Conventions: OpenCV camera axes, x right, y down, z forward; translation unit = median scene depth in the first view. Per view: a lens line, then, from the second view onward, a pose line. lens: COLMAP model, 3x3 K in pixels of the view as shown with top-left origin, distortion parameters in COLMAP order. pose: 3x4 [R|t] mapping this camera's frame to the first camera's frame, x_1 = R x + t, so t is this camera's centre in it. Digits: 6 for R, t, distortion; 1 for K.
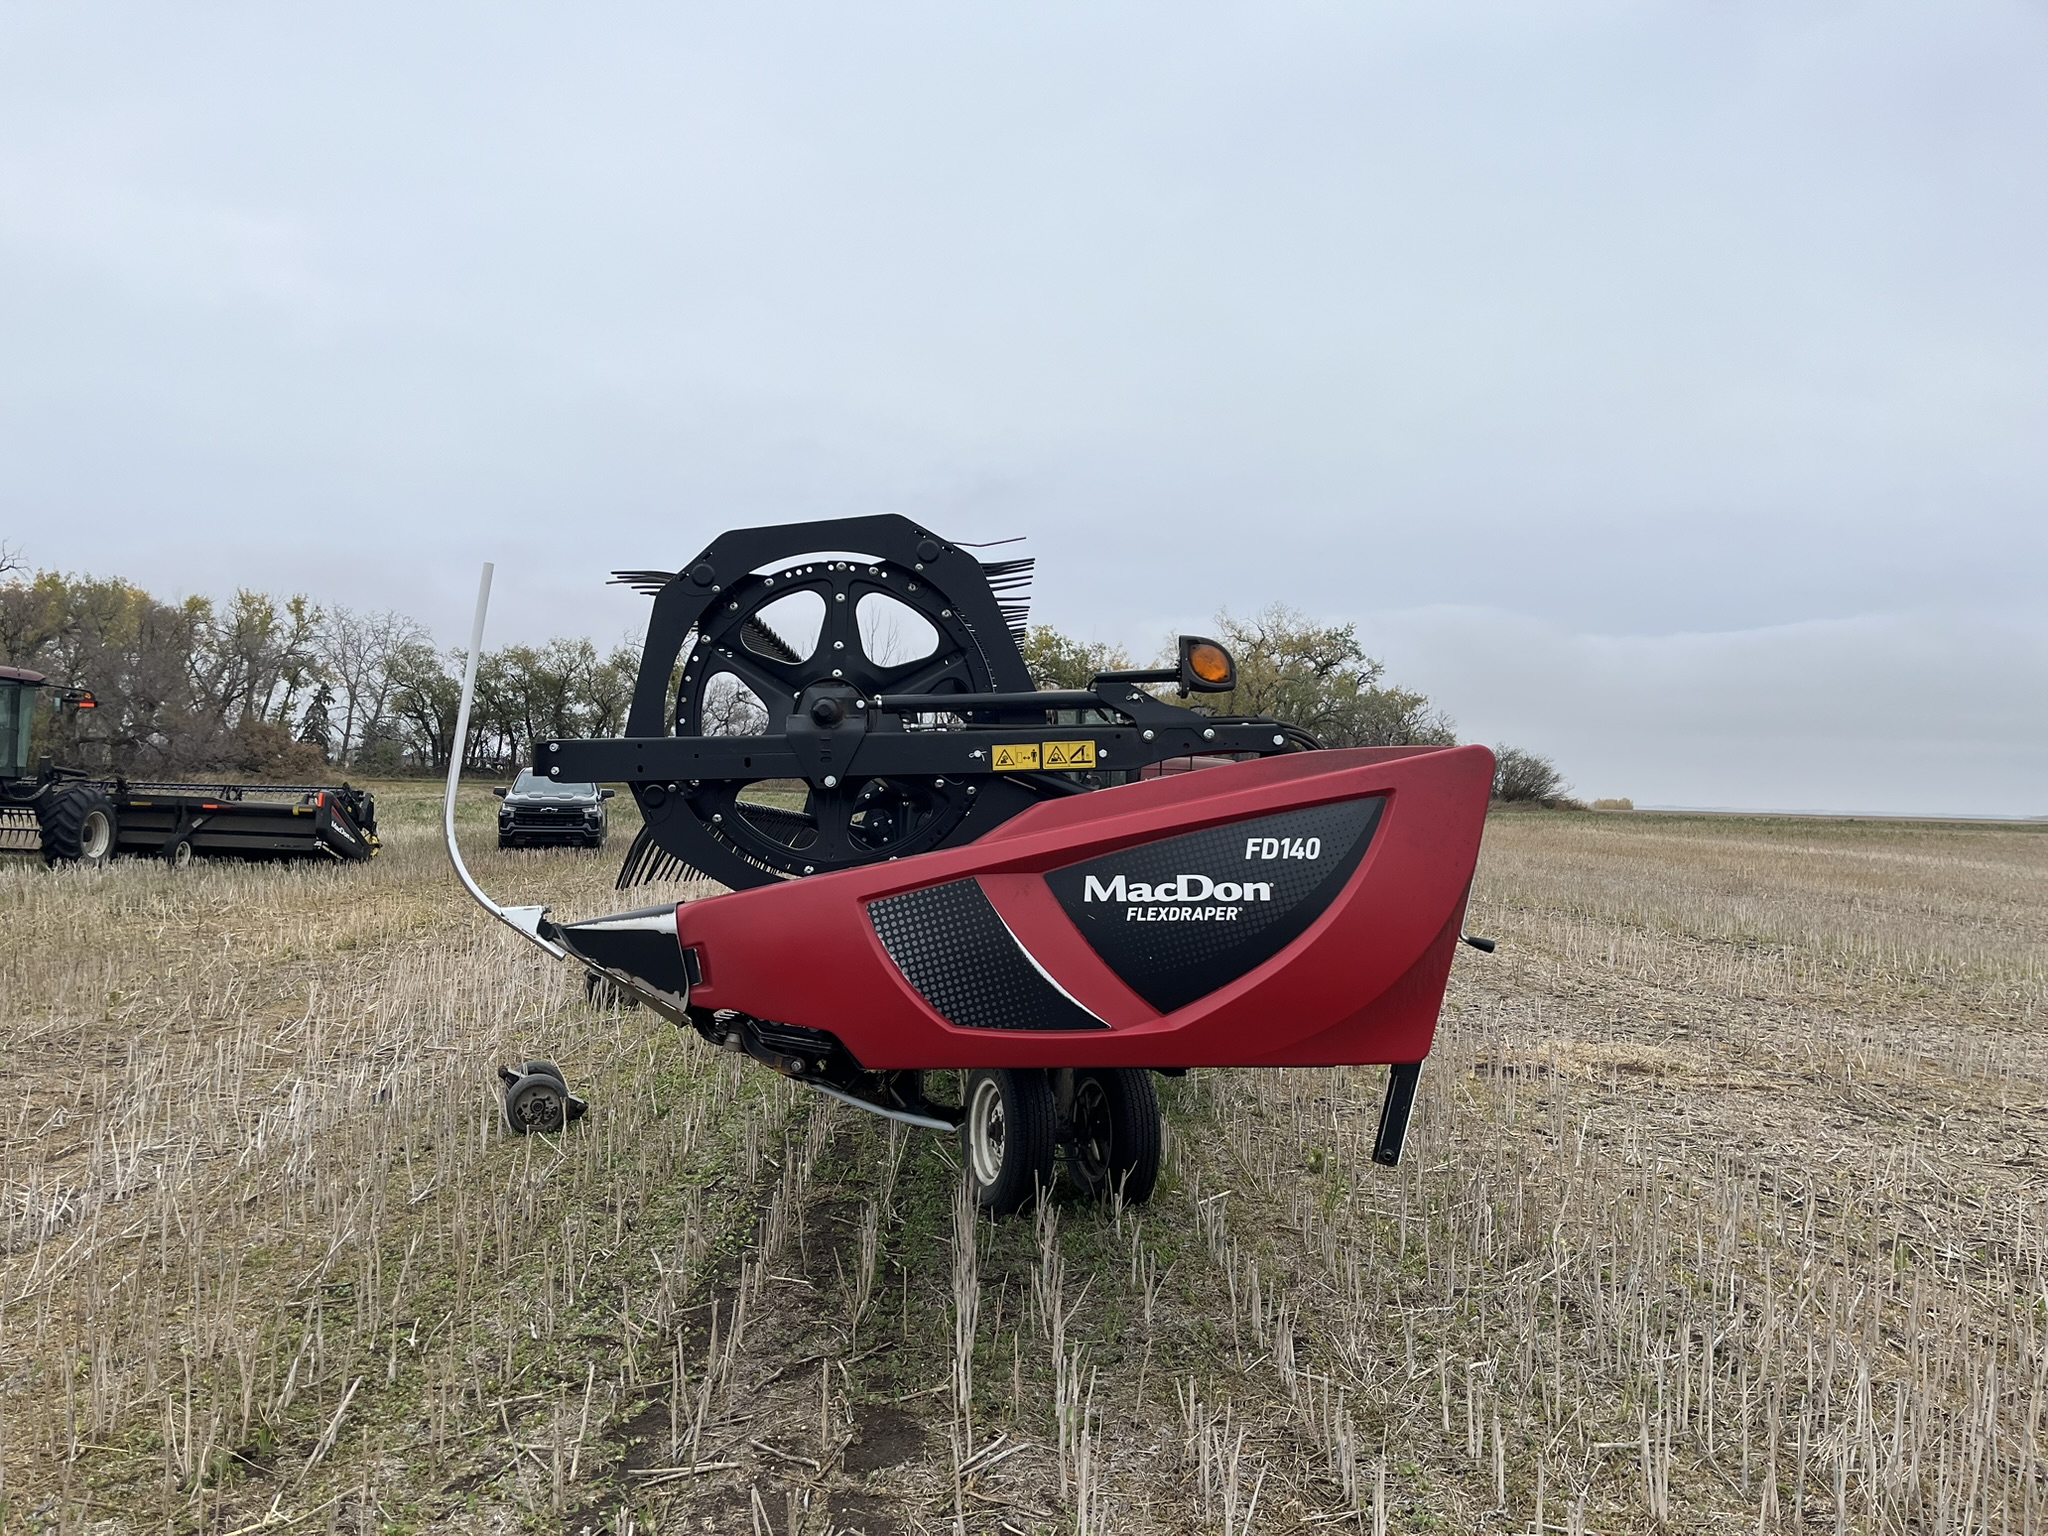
lens RADIAL K [[1546.0, 0, 1036.0], [0, 1546.0, 773.1], [0, 0, 1]] dist [0.050497, -0.063947]
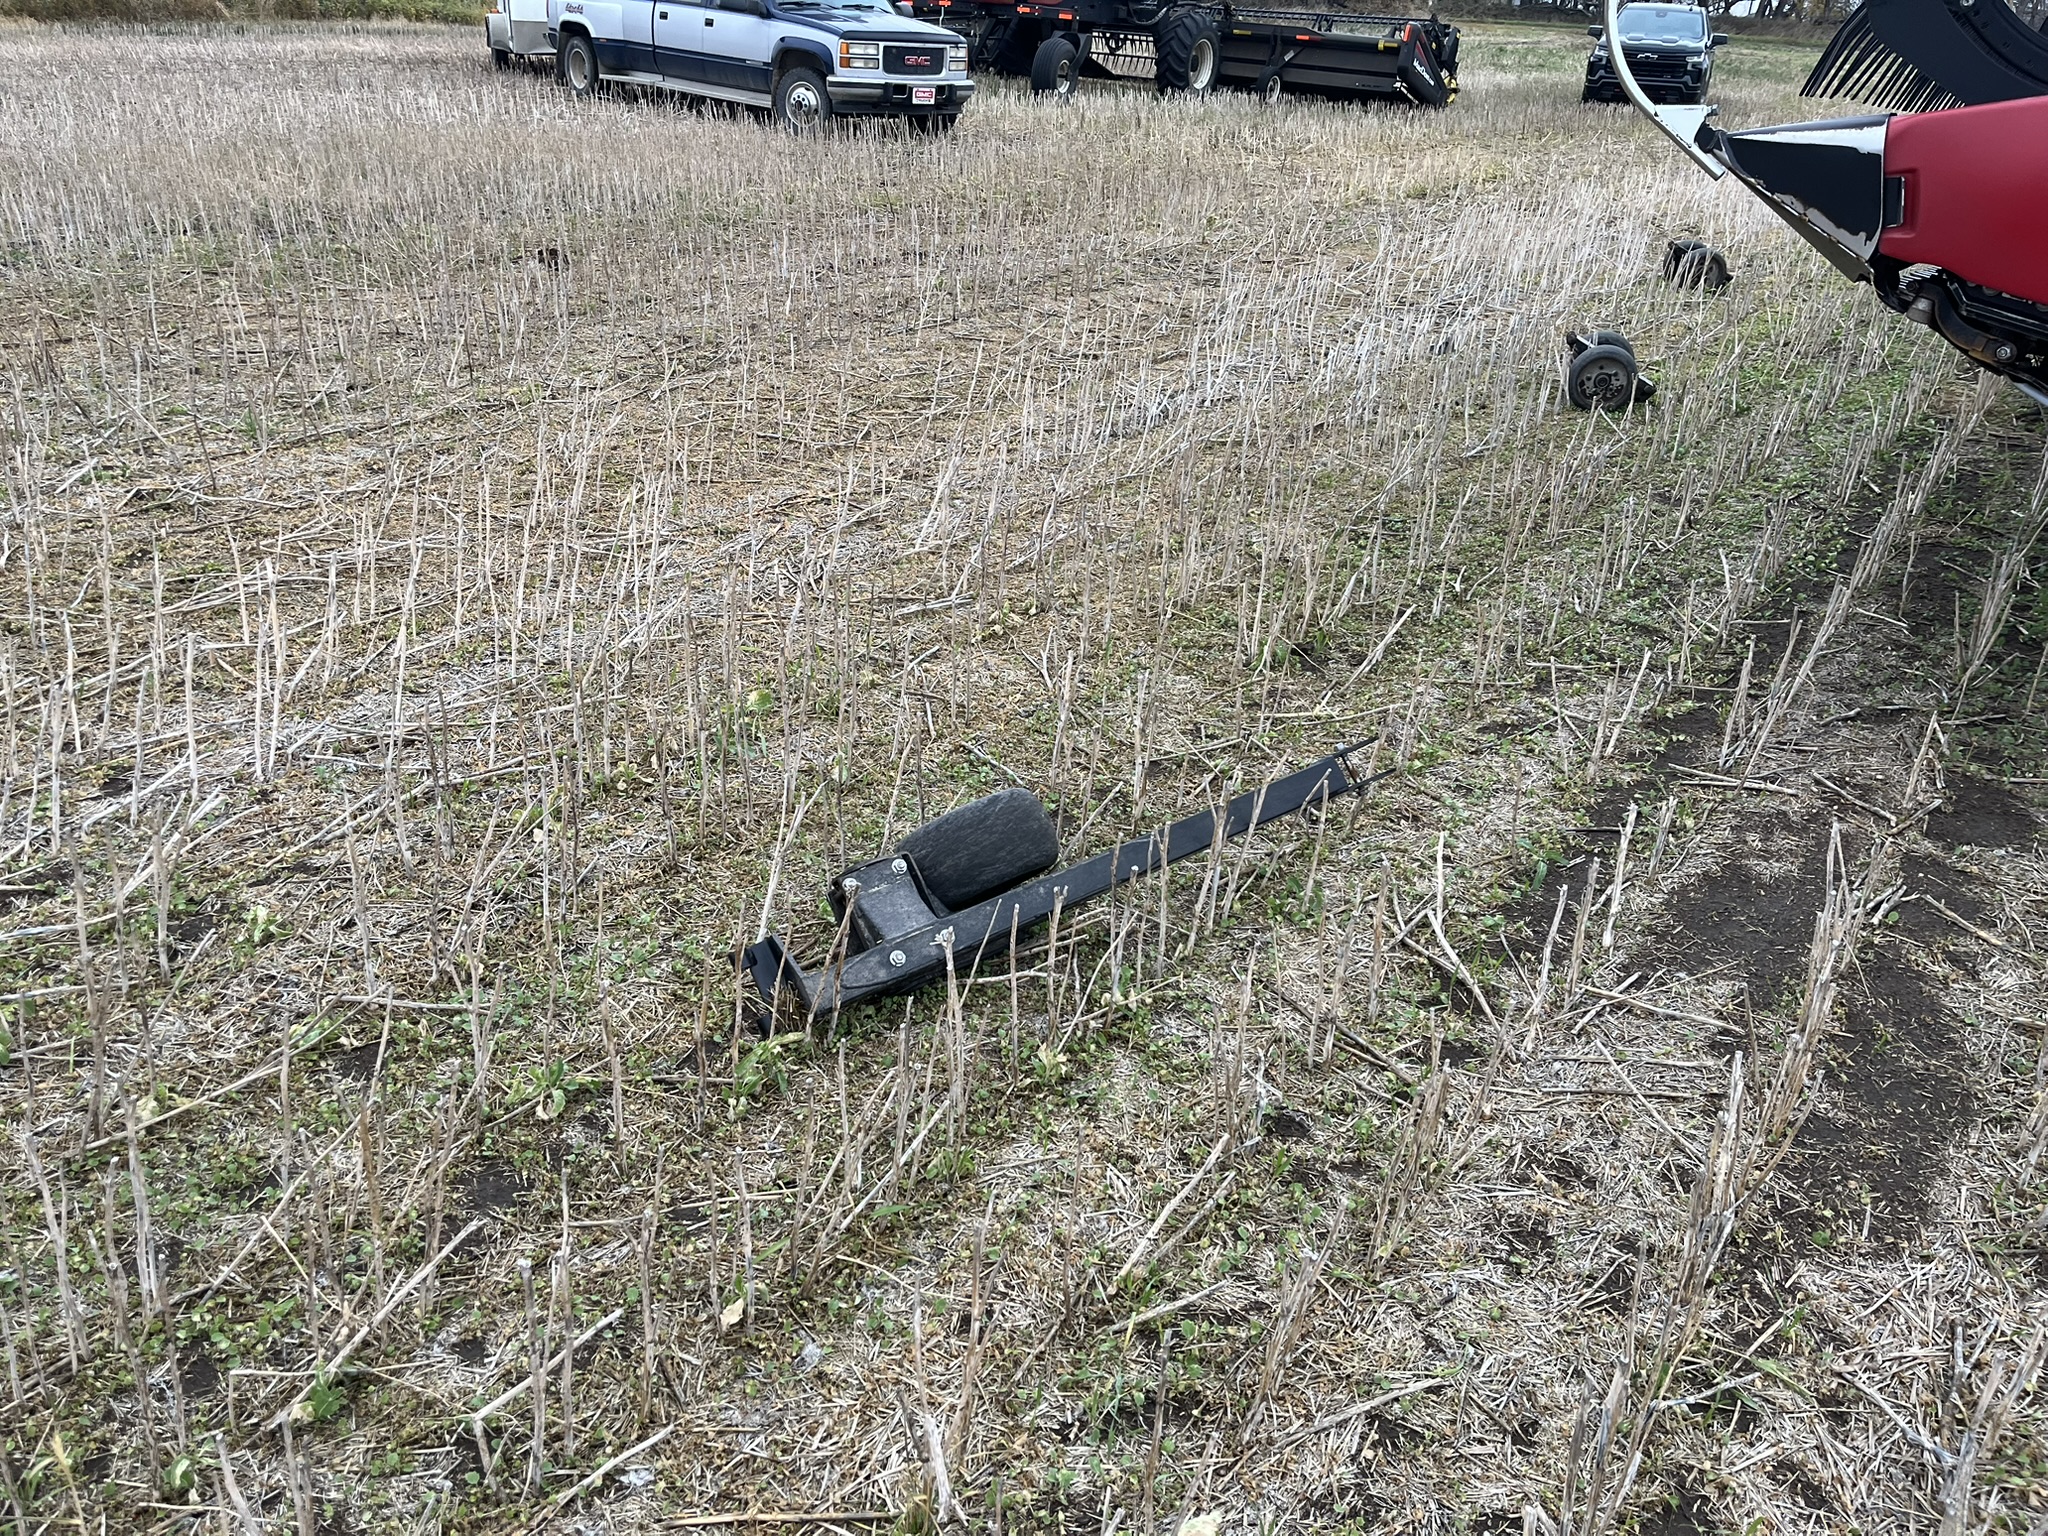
lens RADIAL K [[1546.0, 0, 1018.7], [0, 1546.0, 768.4], [0, 0, 1]] dist [0.050497, -0.063947]
pose [[0.799822, 0.282977, -0.529348, -0.064627], [-0.030790, 0.900079, 0.434638, 0.044771], [0.599447, -0.331334, 0.728616, 0.066561]]
